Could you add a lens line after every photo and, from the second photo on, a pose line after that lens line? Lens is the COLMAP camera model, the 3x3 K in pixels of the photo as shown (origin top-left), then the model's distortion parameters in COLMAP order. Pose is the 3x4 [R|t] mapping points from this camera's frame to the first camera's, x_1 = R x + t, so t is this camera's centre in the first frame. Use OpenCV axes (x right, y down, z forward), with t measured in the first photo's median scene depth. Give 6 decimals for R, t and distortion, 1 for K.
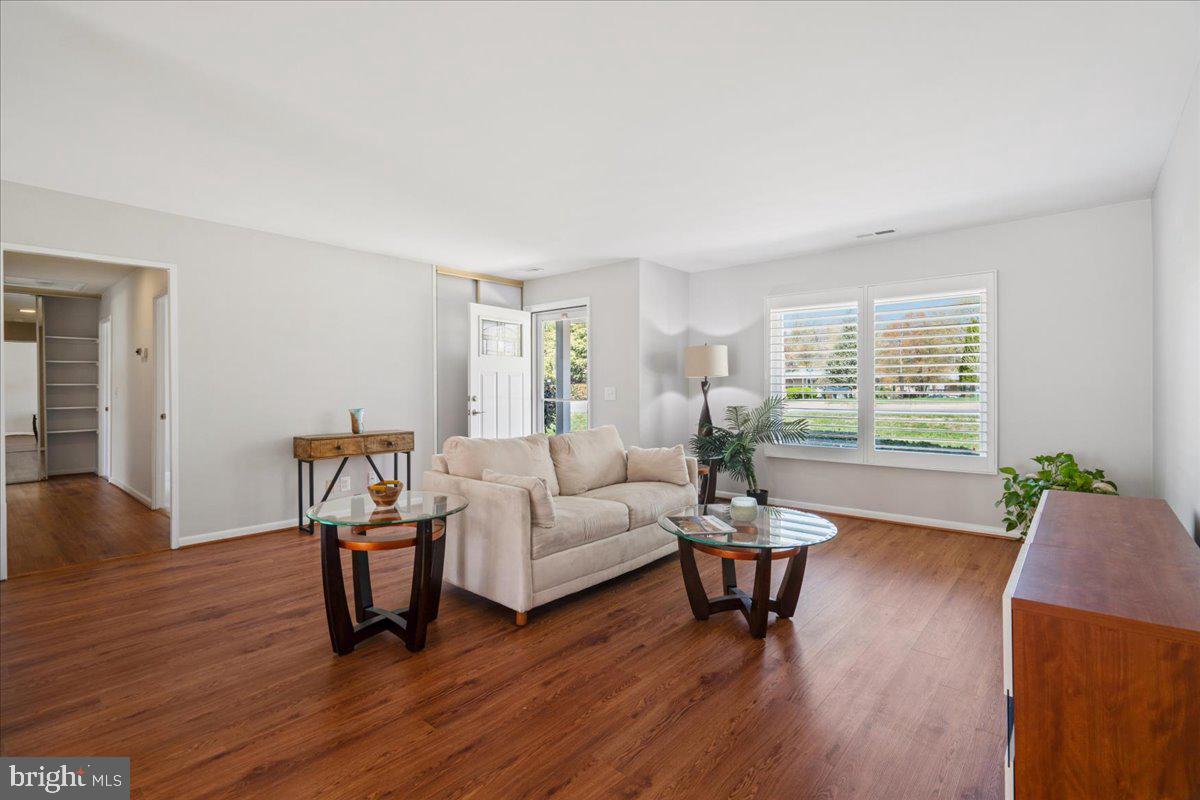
lens RADIAL K [[561.3, 0, 595.2], [0, 561.3, 379.7], [0, 0, 1]] dist [-0.049740, 0.015971]
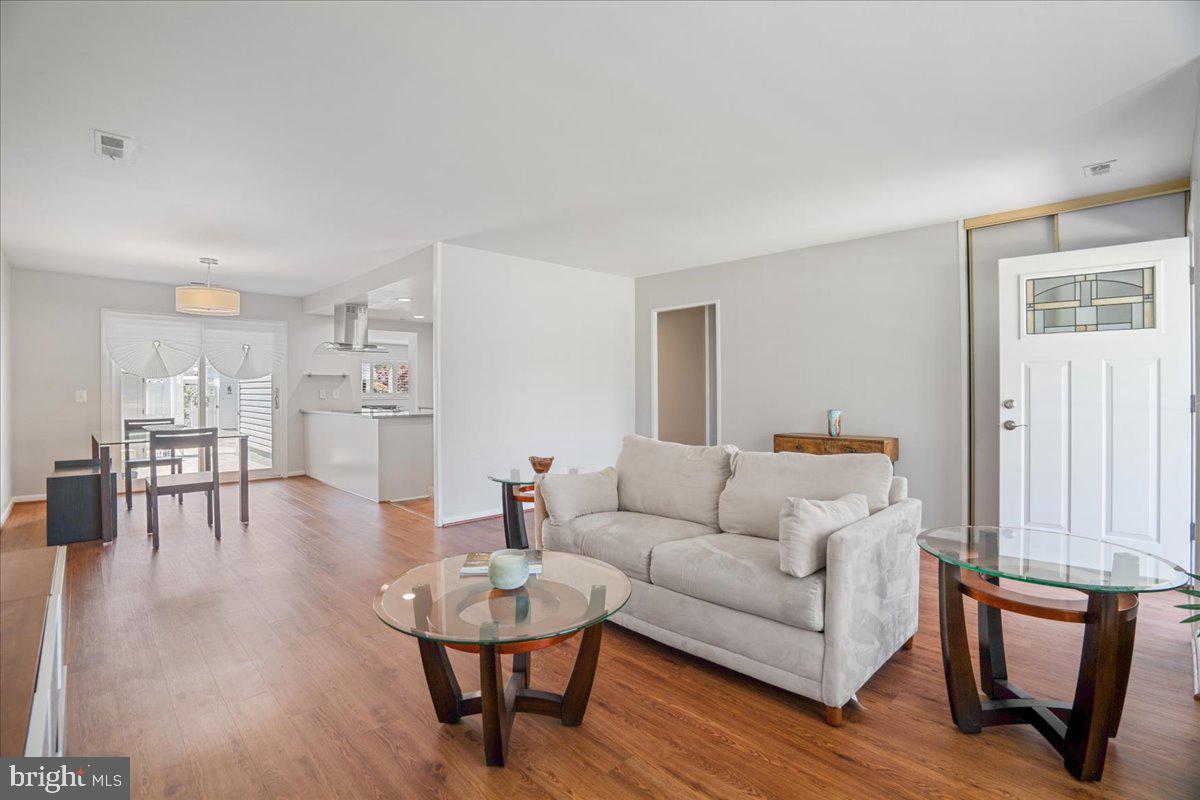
lens RADIAL K [[561.3, 0, 595.2], [0, 561.3, 379.7], [0, 0, 1]] dist [-0.049740, 0.015971]
pose [[-0.102694, -0.012519, -0.994634, 0.561139], [0.021062, 0.999669, -0.014757, 0.005554], [0.994490, -0.022465, -0.102397, 0.698666]]
